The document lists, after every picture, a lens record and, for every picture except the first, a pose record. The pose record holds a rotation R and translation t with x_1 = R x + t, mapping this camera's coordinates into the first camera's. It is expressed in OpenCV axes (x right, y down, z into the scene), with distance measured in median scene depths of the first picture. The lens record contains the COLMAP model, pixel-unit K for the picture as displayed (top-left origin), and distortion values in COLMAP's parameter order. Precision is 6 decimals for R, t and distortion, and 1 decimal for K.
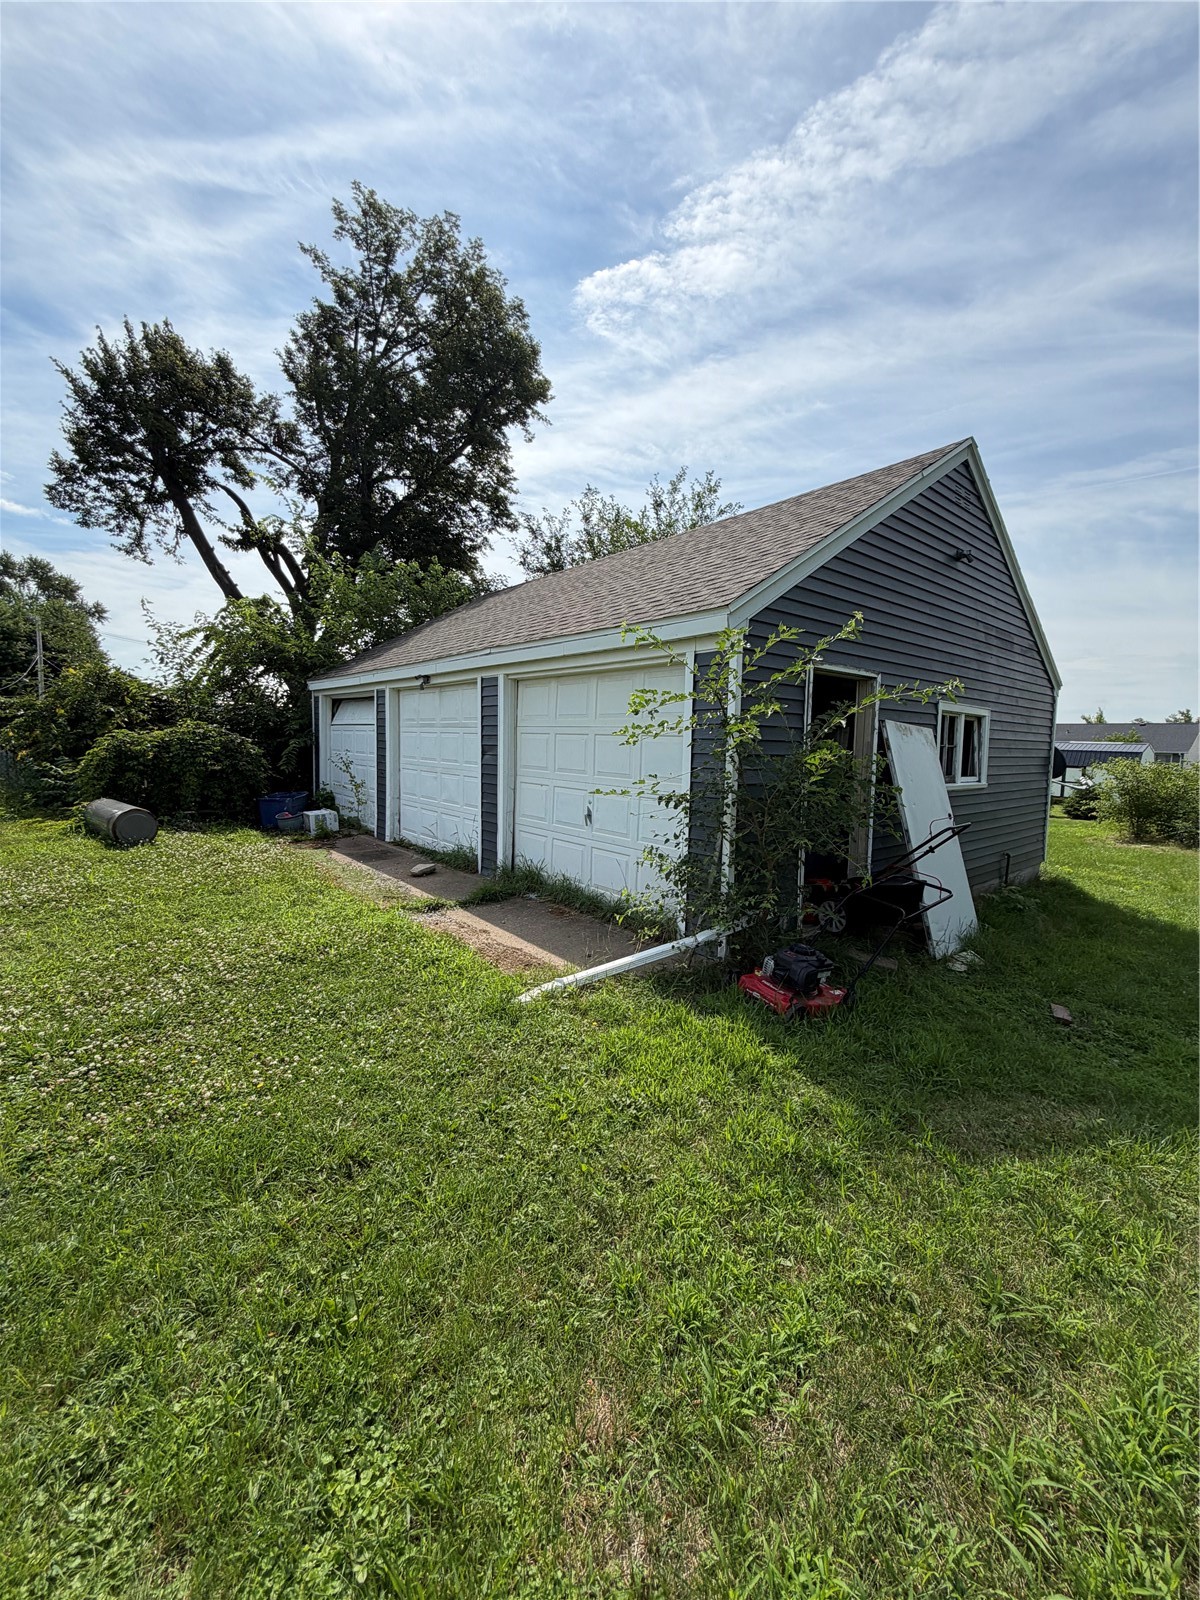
lens RADIAL K [[637.2, 0, 596.4], [0, 637.2, 797.6], [0, 0, 1]] dist [-0.000458, -0.001288]
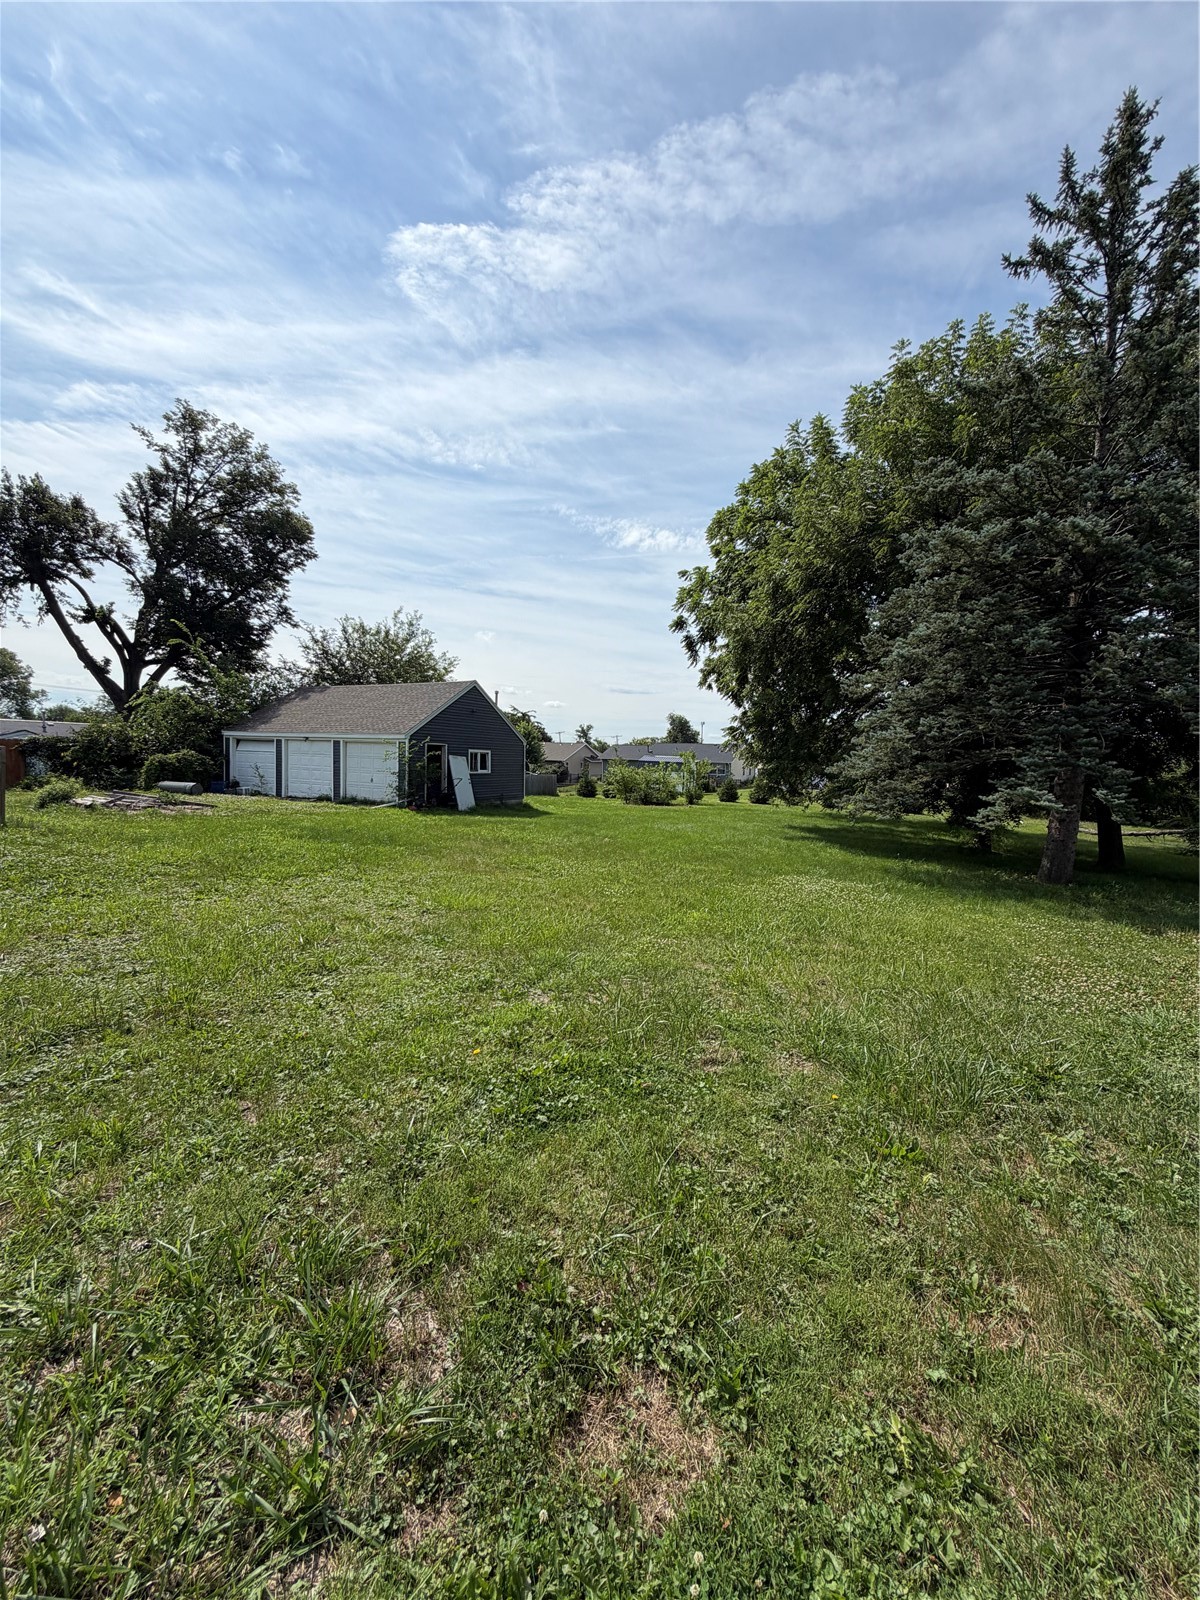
lens RADIAL K [[637.2, 0, 596.1], [0, 637.2, 809.5], [0, 0, 1]] dist [-0.000458, -0.001288]
pose [[0.918720, -0.028547, 0.393876, -0.078698], [0.028200, 0.999580, 0.006670, 0.059608], [-0.393901, 0.004979, 0.919139, -0.825960]]
